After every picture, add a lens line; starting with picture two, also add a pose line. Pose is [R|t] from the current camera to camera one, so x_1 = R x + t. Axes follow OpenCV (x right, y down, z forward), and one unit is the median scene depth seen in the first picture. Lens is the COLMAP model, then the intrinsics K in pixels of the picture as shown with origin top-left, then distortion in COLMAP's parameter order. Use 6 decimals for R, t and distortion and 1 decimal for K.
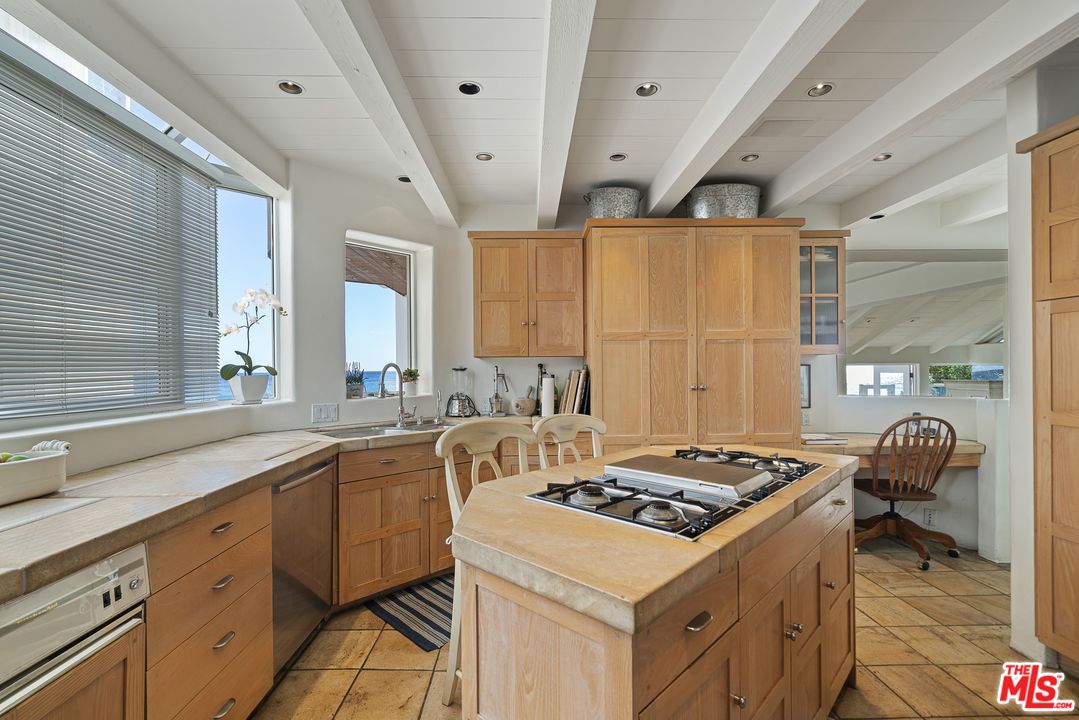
lens RADIAL K [[496.3, 0, 539.5], [0, 496.3, 360.0], [0, 0, 1]] dist [-0.024377, 0.000351]
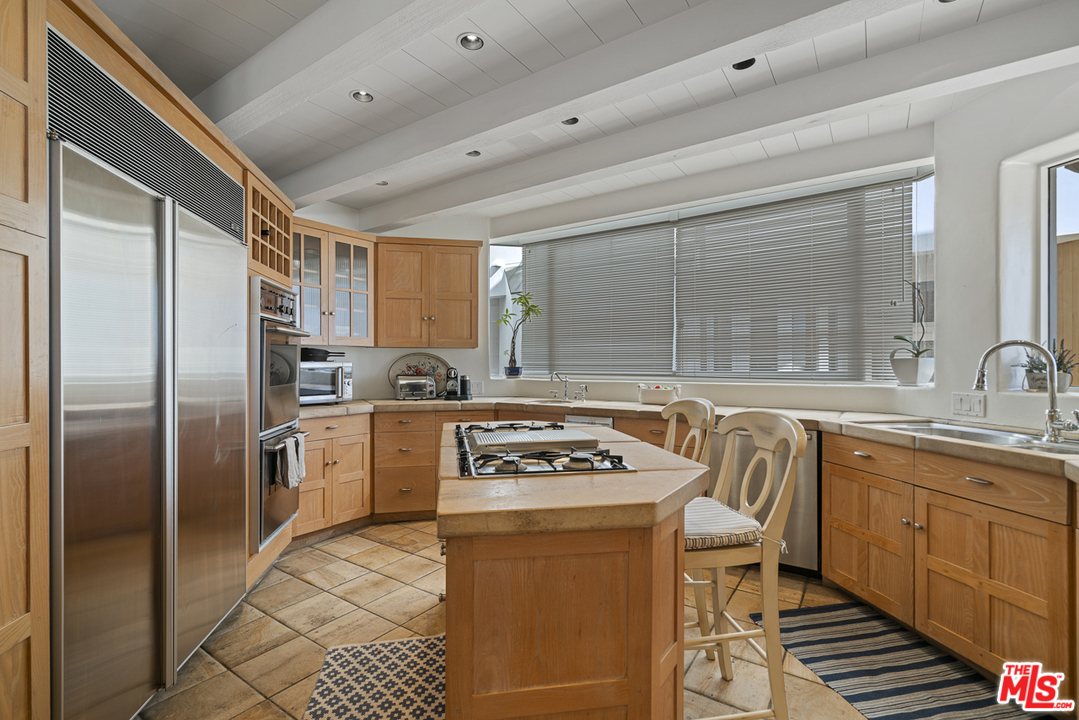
lens RADIAL K [[496.3, 0, 539.5], [0, 496.3, 360.0], [0, 0, 1]] dist [-0.024377, 0.000351]
pose [[-0.584409, 0.002850, -0.811454, 0.754815], [0.016856, 0.999821, -0.008627, 0.033264], [0.811284, -0.018719, -0.584352, 1.062104]]
